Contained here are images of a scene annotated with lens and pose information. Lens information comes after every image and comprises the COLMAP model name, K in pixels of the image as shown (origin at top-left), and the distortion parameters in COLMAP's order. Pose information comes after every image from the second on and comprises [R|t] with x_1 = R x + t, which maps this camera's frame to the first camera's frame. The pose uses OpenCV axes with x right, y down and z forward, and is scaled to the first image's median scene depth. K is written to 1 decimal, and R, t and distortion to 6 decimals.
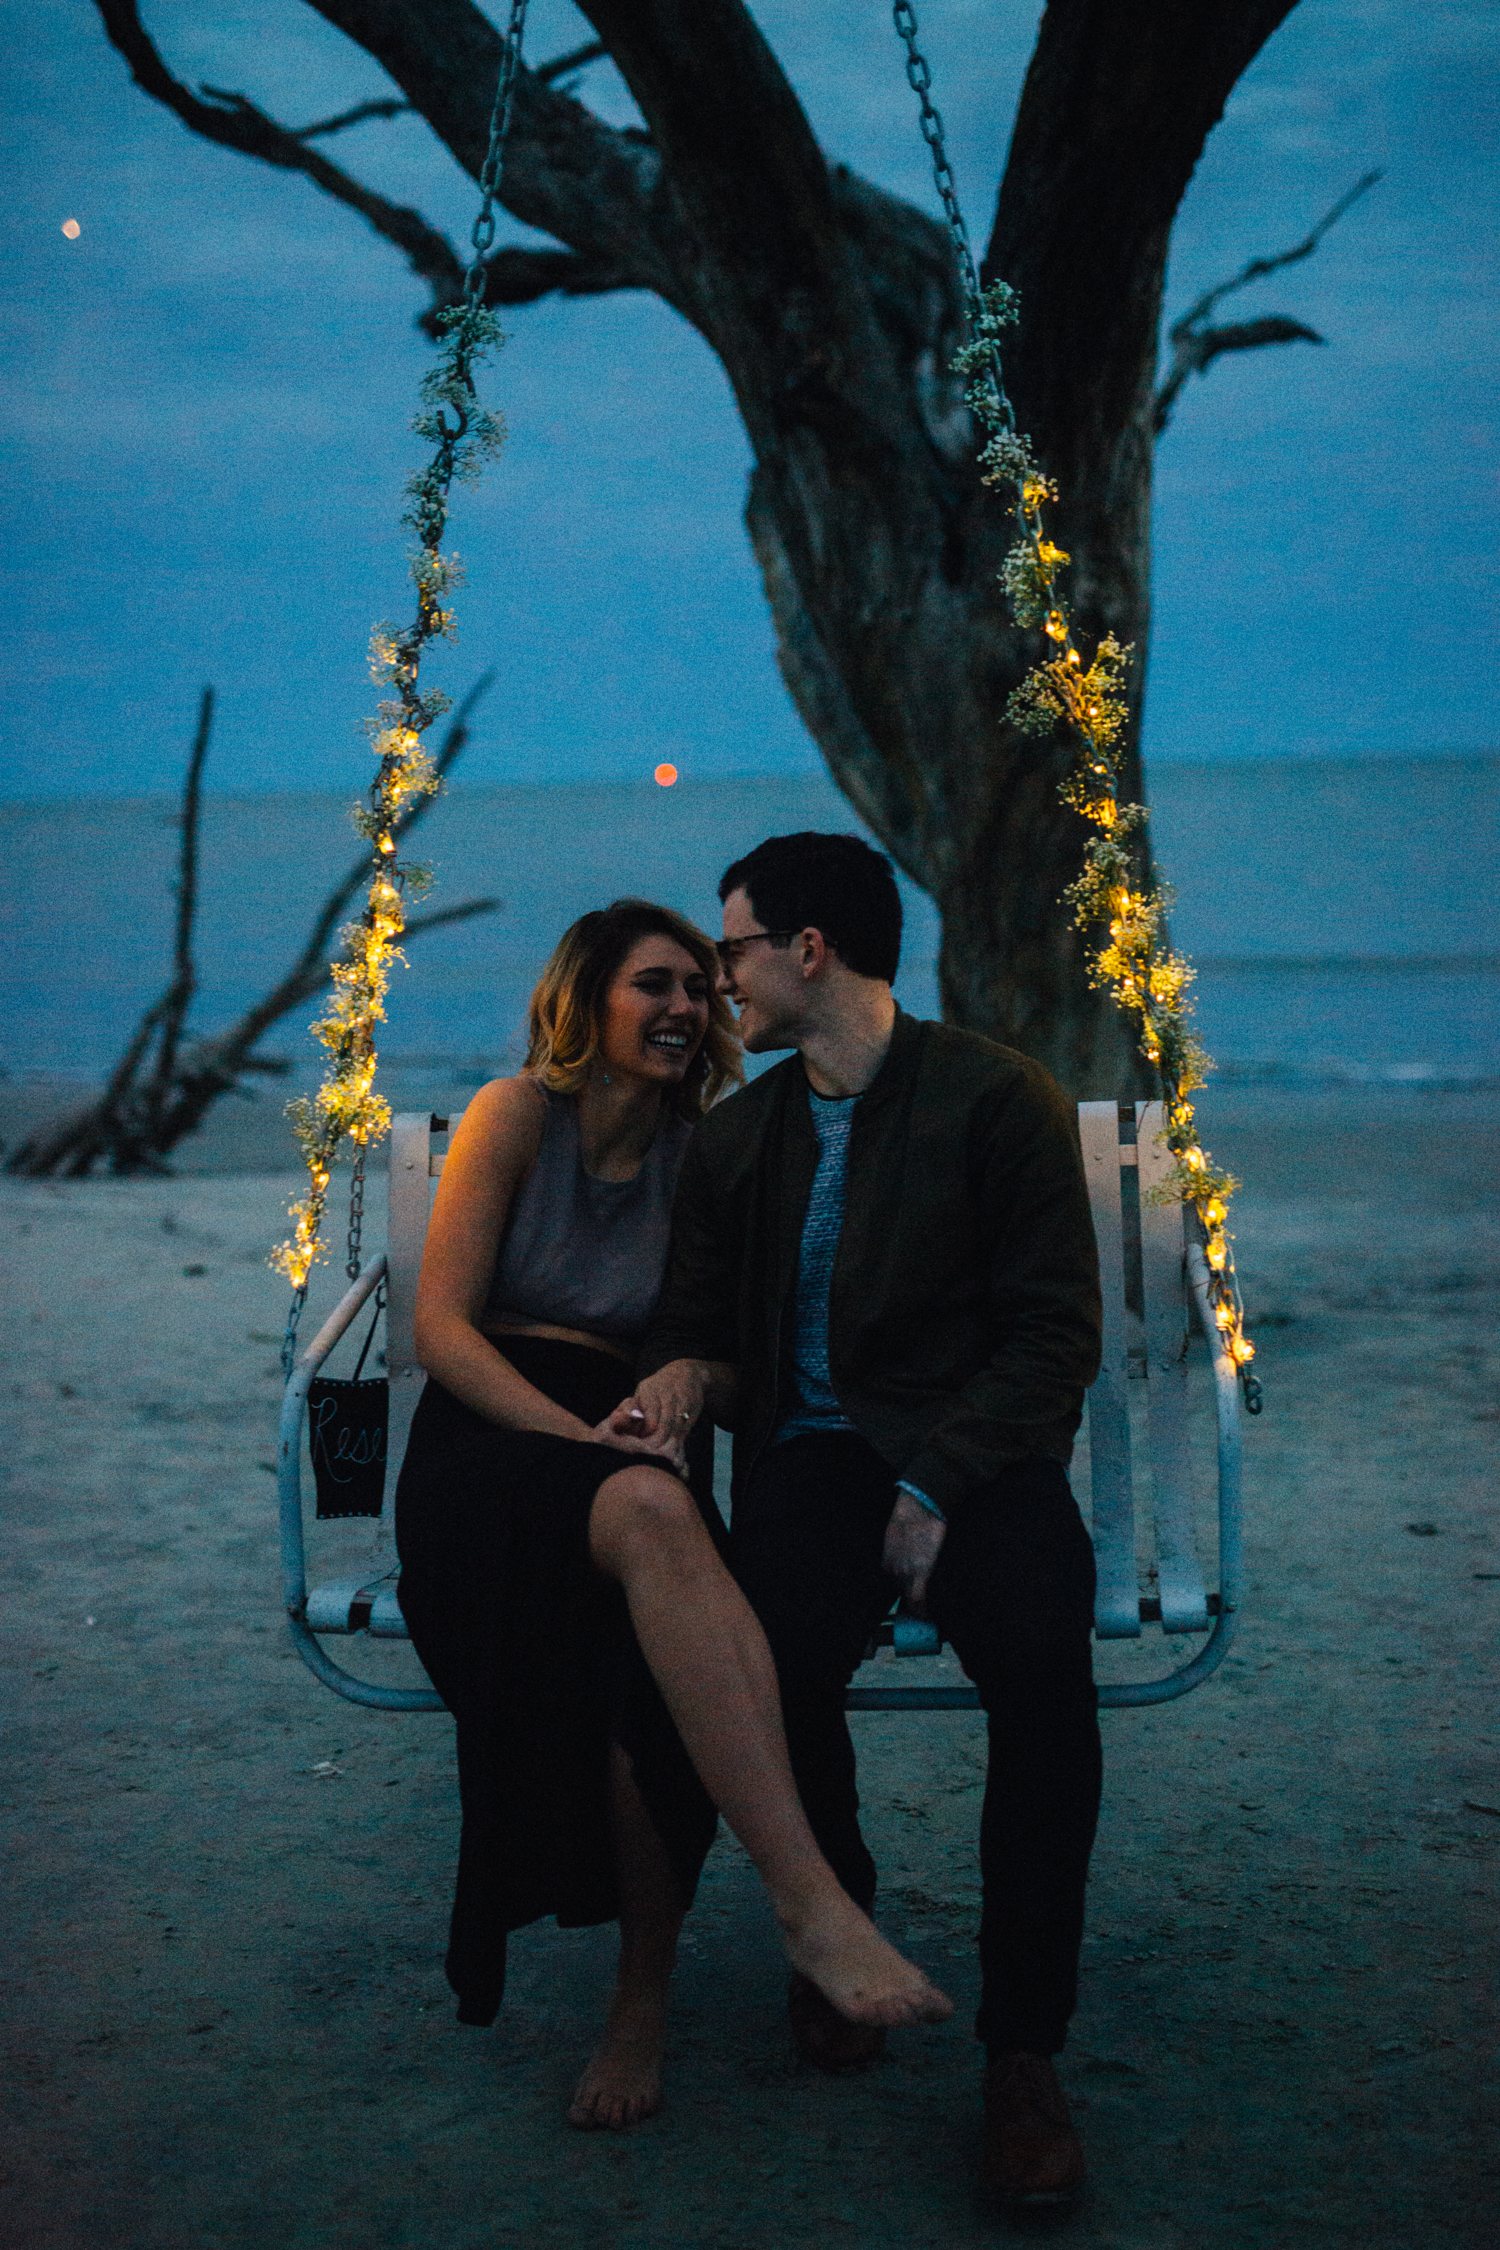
lens RADIAL K [[3077.9, 0, 750.0], [0, 3077.9, 1125.0], [0, 0, 1]] dist [-0.019012, -0.001084]
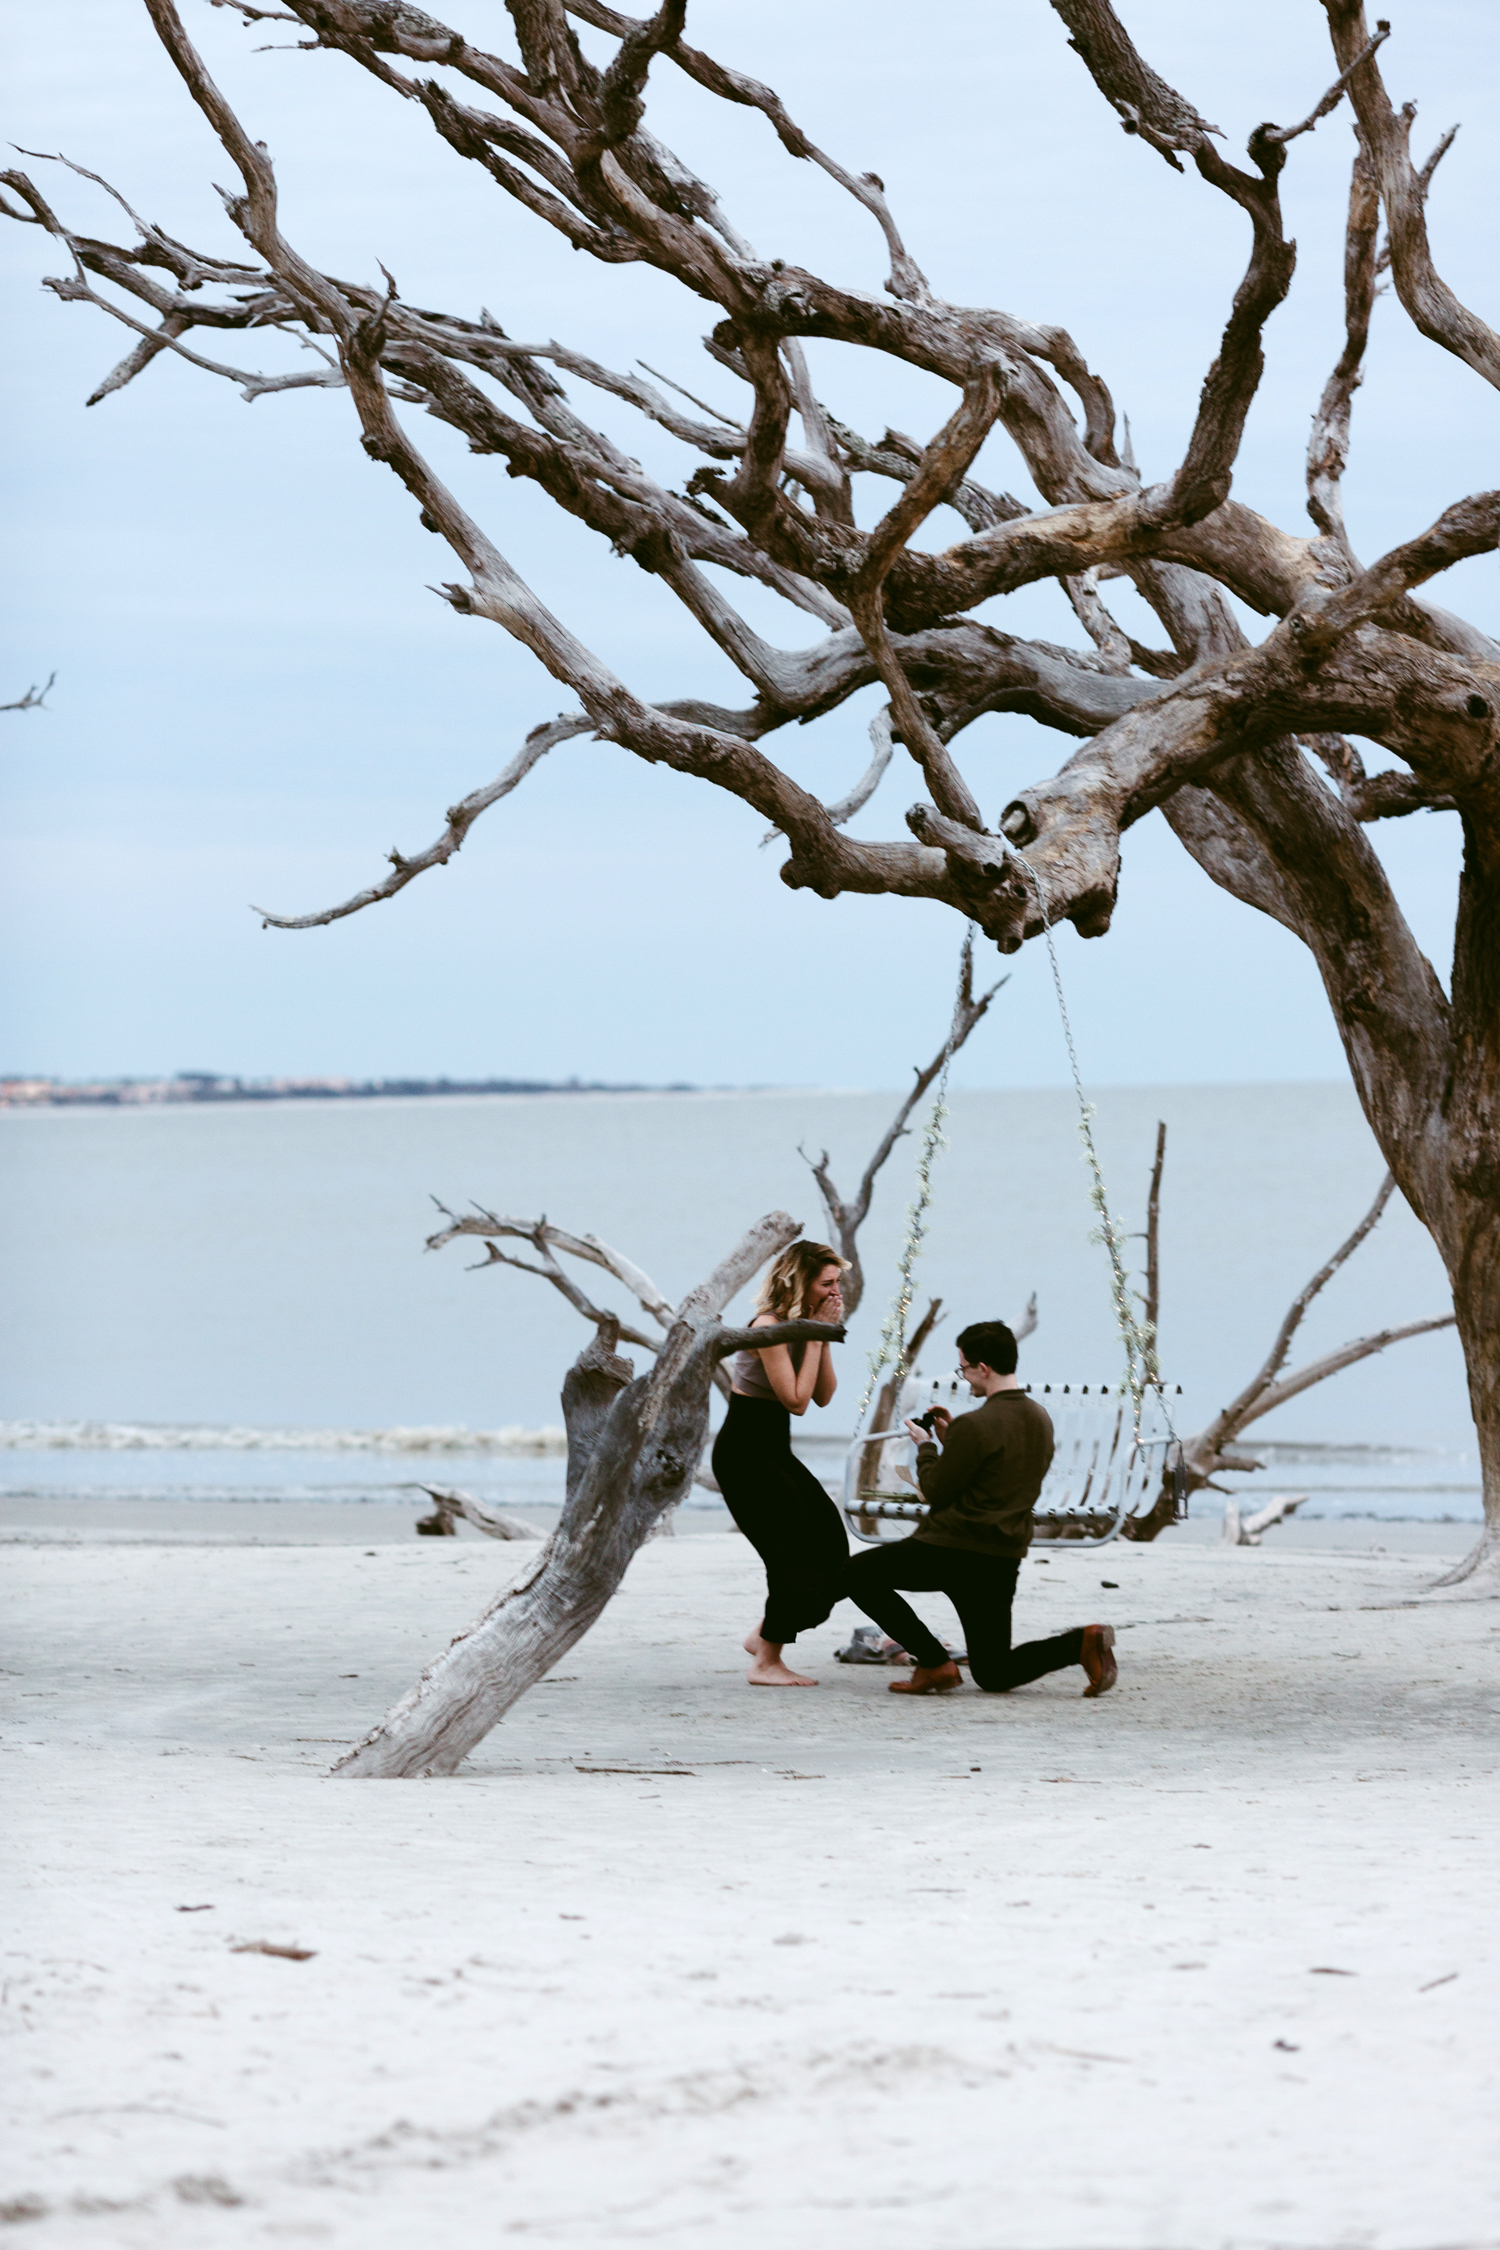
lens RADIAL K [[8404.0, 0, 757.0], [0, 8404.0, 1356.2], [0, 0, 1]] dist [-0.129576, 0.693907]
pose [[0.942251, 0.022525, -0.334149, 1.224666], [-0.047054, 0.996743, -0.065495, 0.264328], [0.331585, 0.077436, 0.940242, -3.343057]]
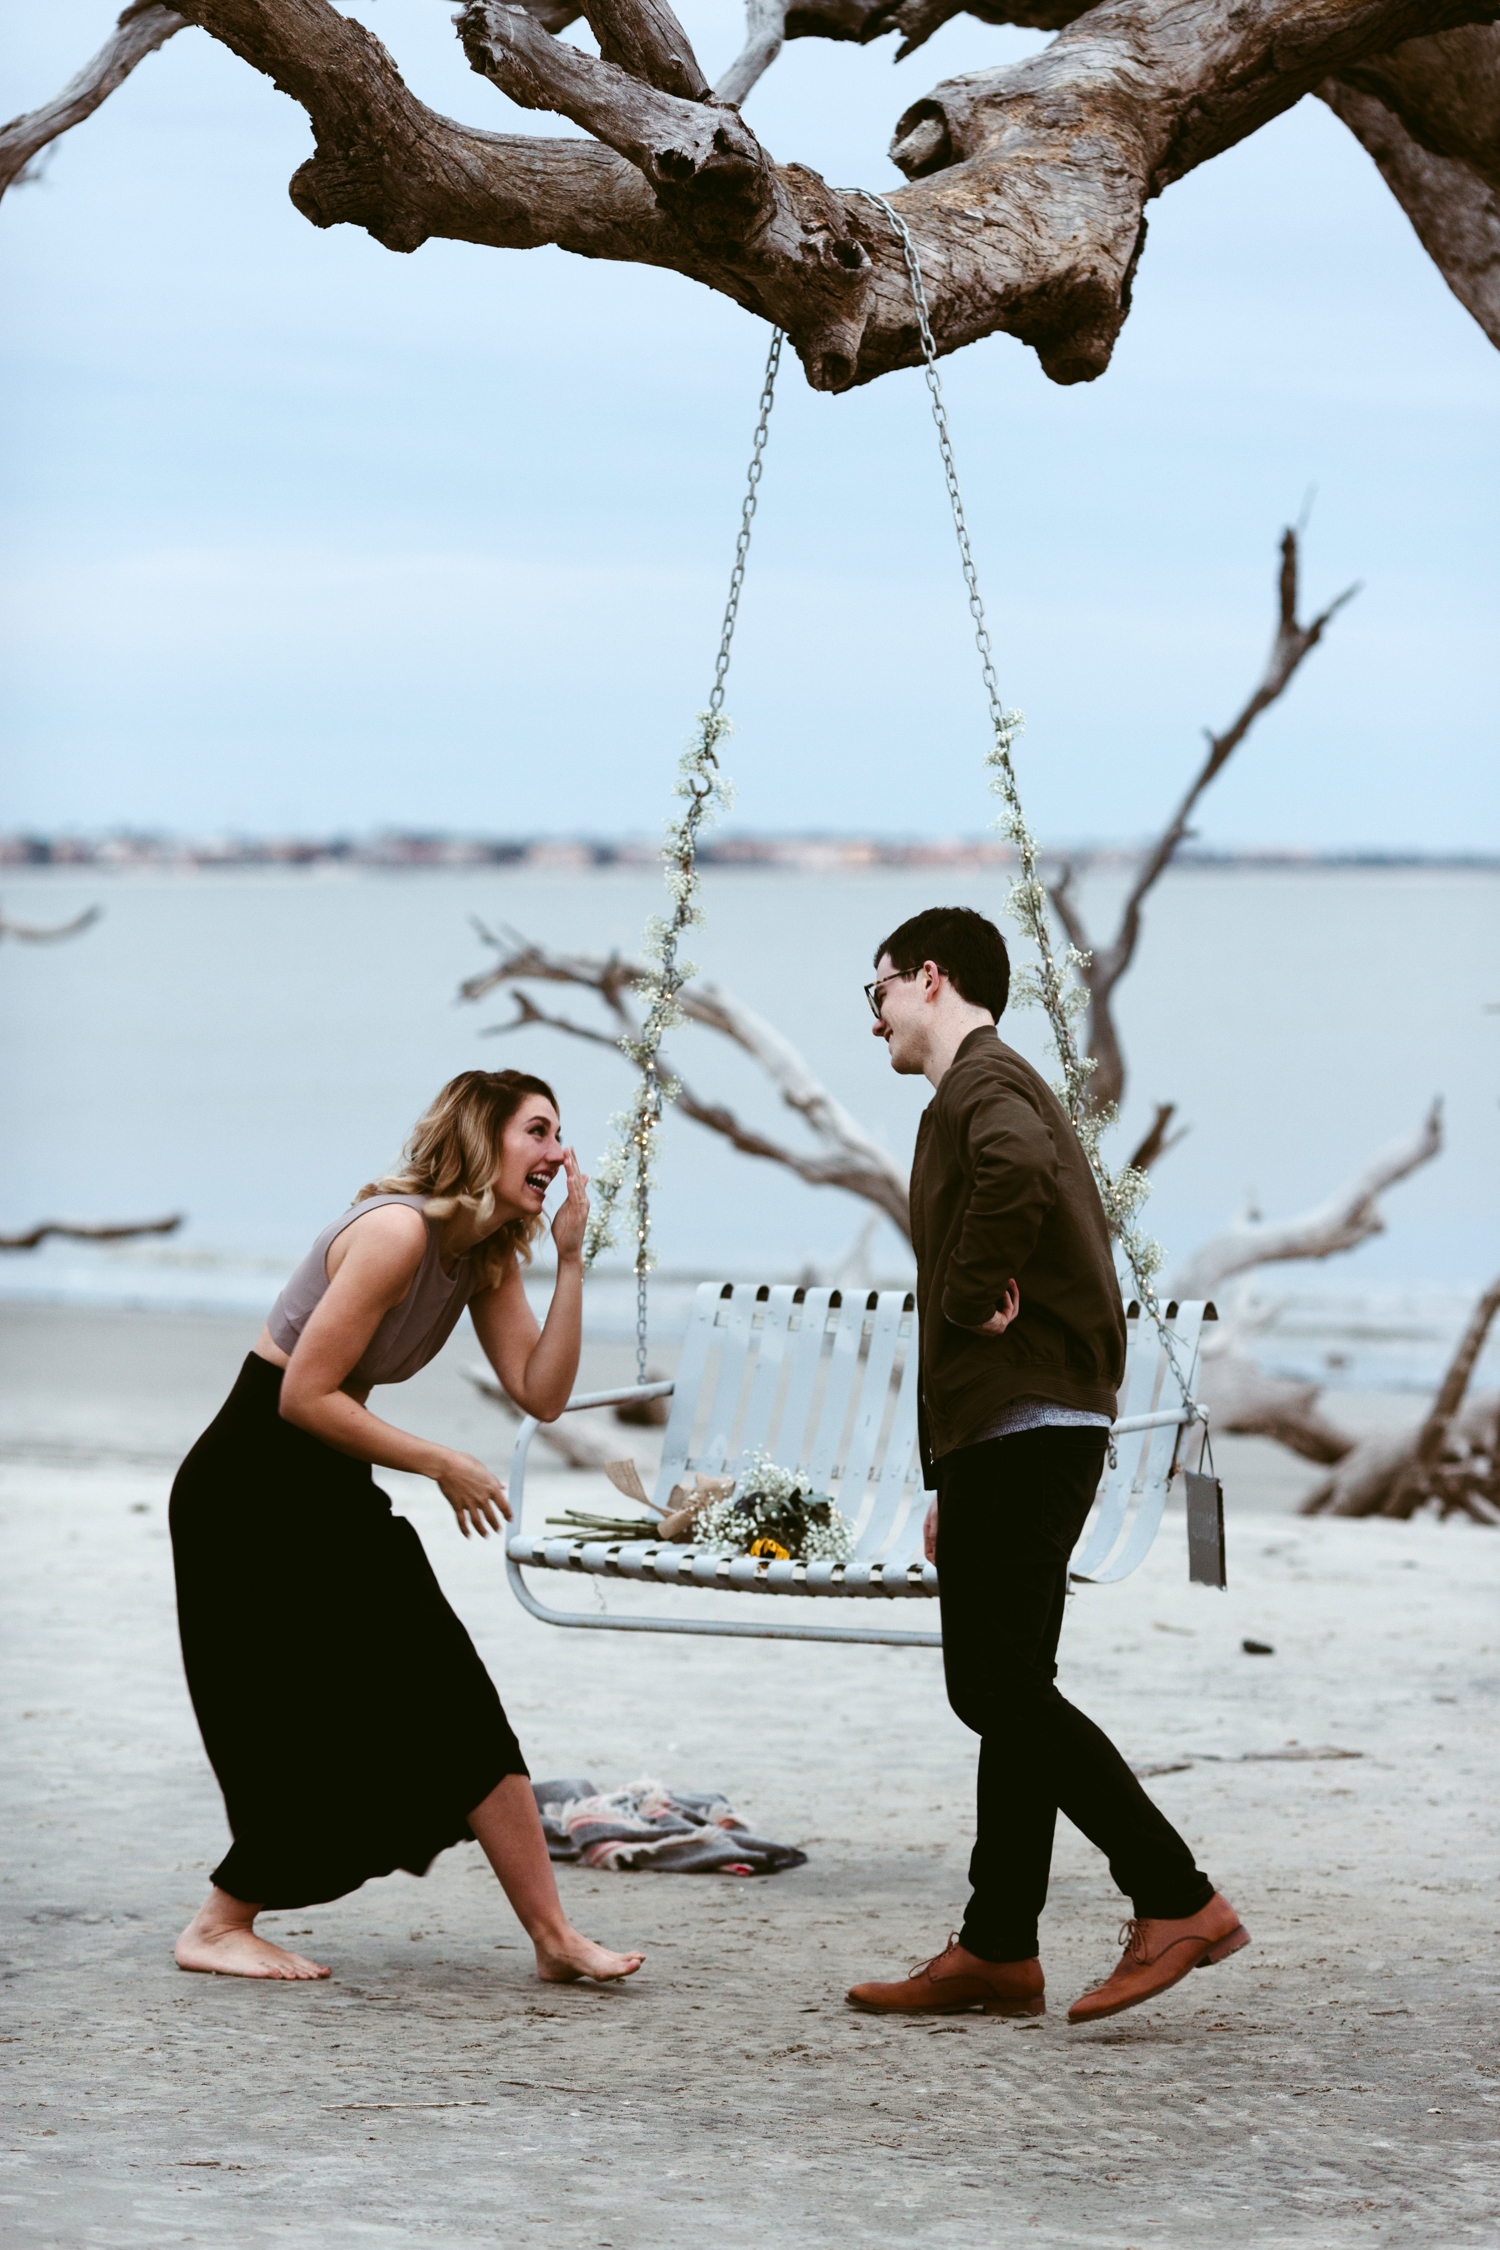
lens RADIAL K [[8388.9, 0, 743.2], [0, 8388.9, 1221.6], [0, 0, 1]] dist [-0.066896, -0.632328]
pose [[0.895300, 0.055009, -0.442054, 0.826716], [-0.084090, 0.995375, -0.046444, 0.082430], [0.437455, 0.078754, 0.895785, -1.252653]]
